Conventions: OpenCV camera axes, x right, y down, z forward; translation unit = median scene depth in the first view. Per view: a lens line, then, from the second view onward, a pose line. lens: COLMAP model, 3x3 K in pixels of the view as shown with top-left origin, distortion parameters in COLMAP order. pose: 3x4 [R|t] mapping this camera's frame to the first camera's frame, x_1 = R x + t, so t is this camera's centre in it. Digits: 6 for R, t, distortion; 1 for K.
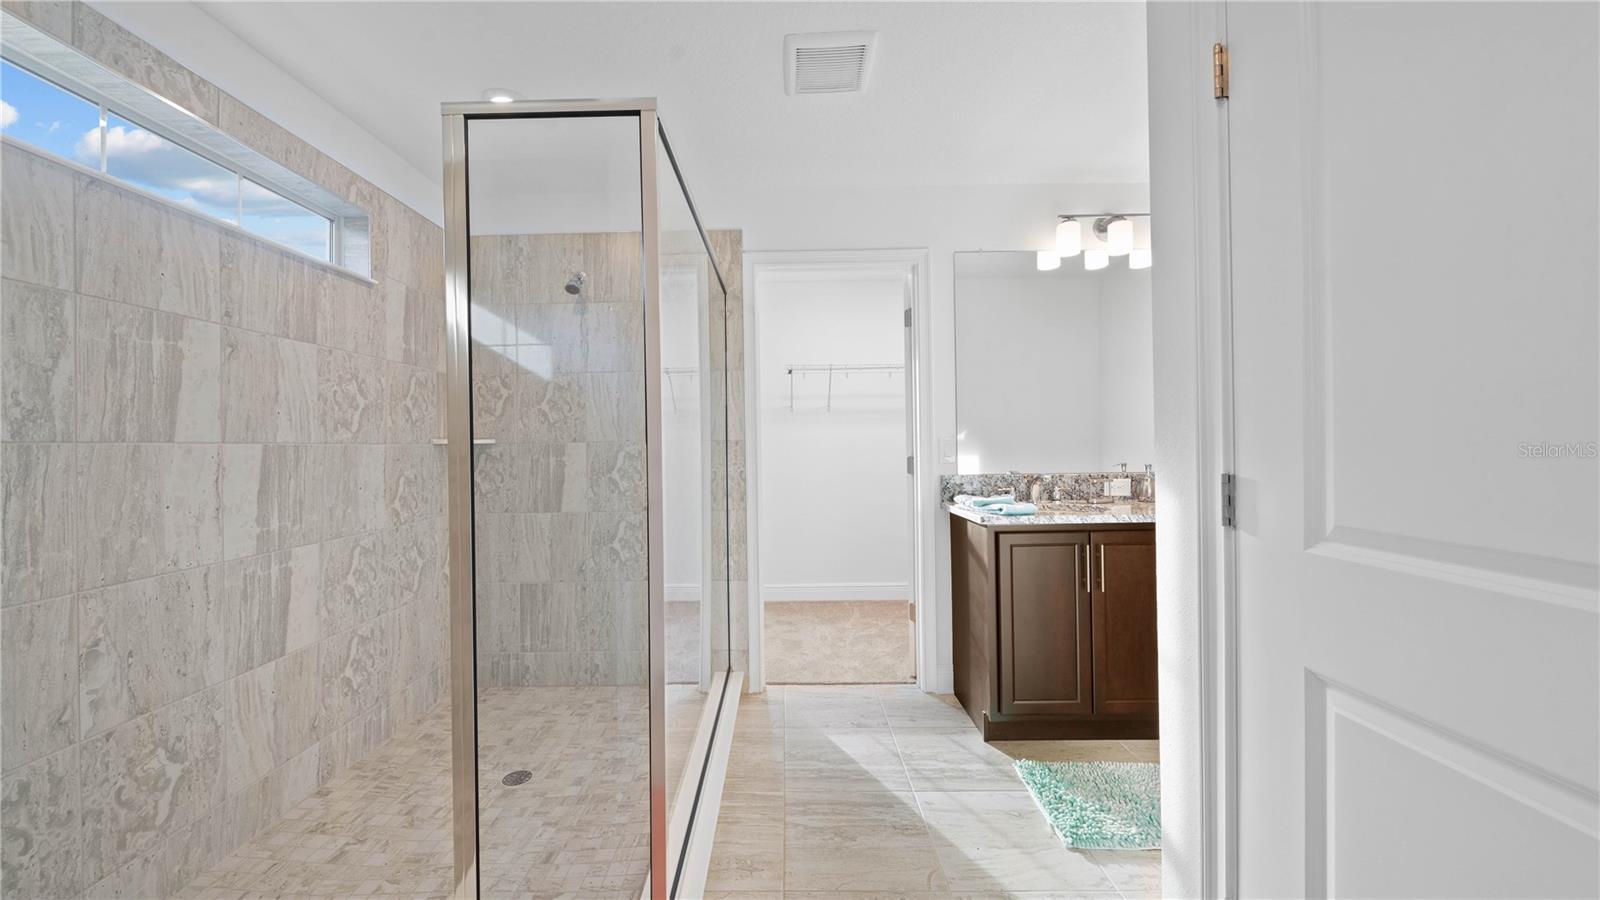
lens RADIAL K [[549.7, 0, 797.7], [0, 549.7, 448.7], [0, 0, 1]] dist [-0.004366, -0.000196]
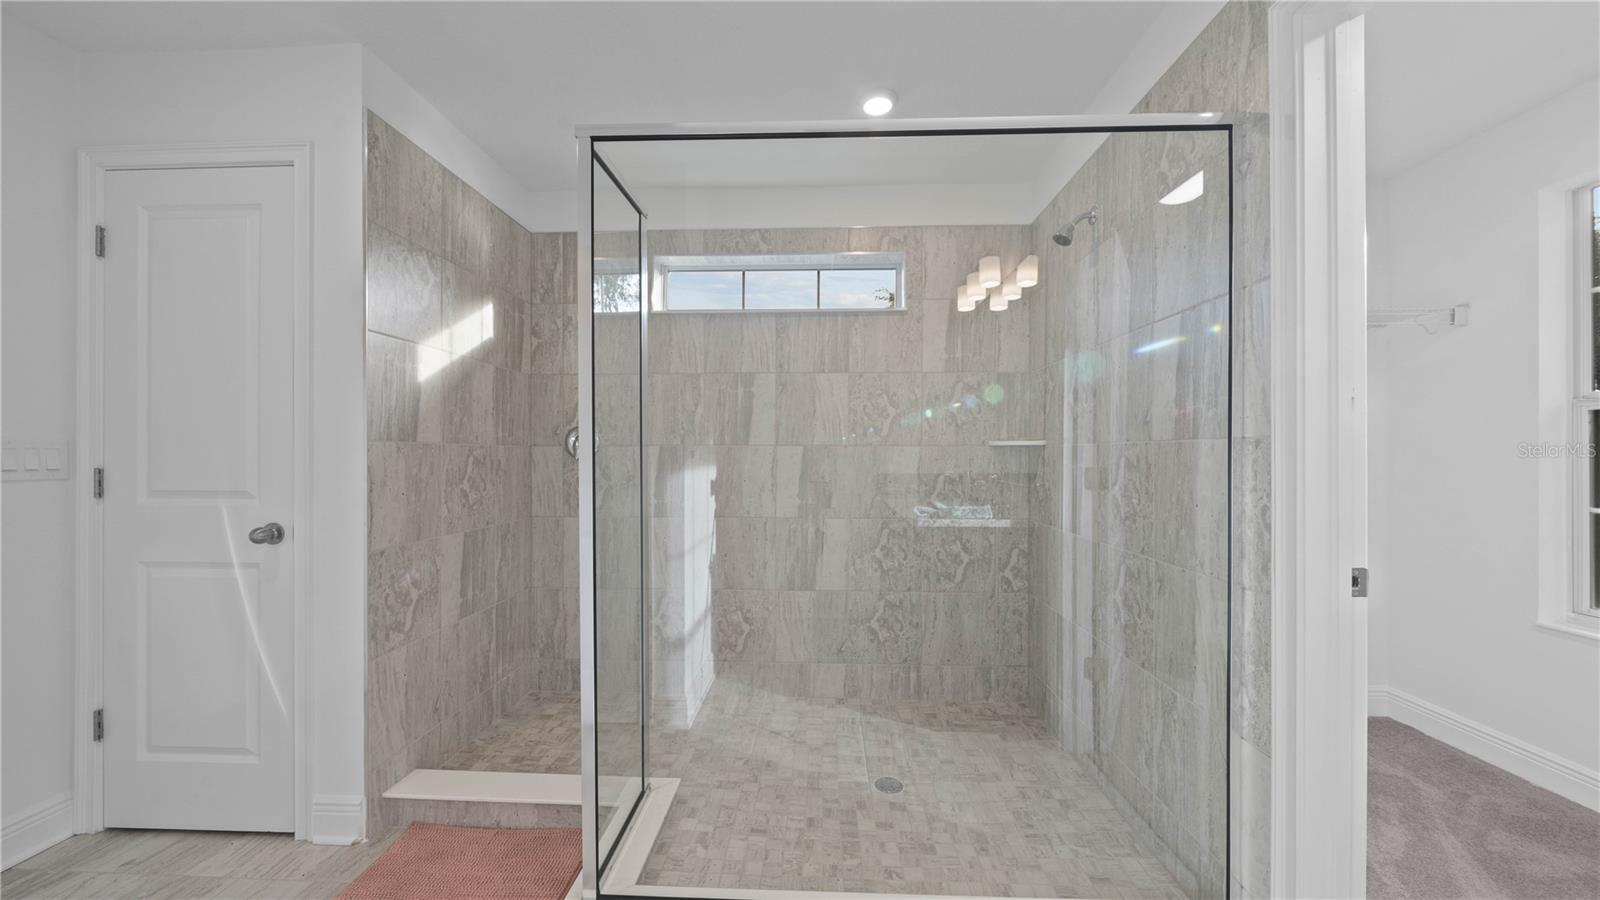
lens RADIAL K [[568.0, 0, 804.5], [0, 568.0, 458.5], [0, 0, 1]] dist [-0.000548, -0.000051]
pose [[-0.035731, 0.020407, -0.999153, 0.598388], [-0.007581, 0.999757, 0.020691, -0.006375], [0.999333, 0.008314, -0.035567, 1.054208]]
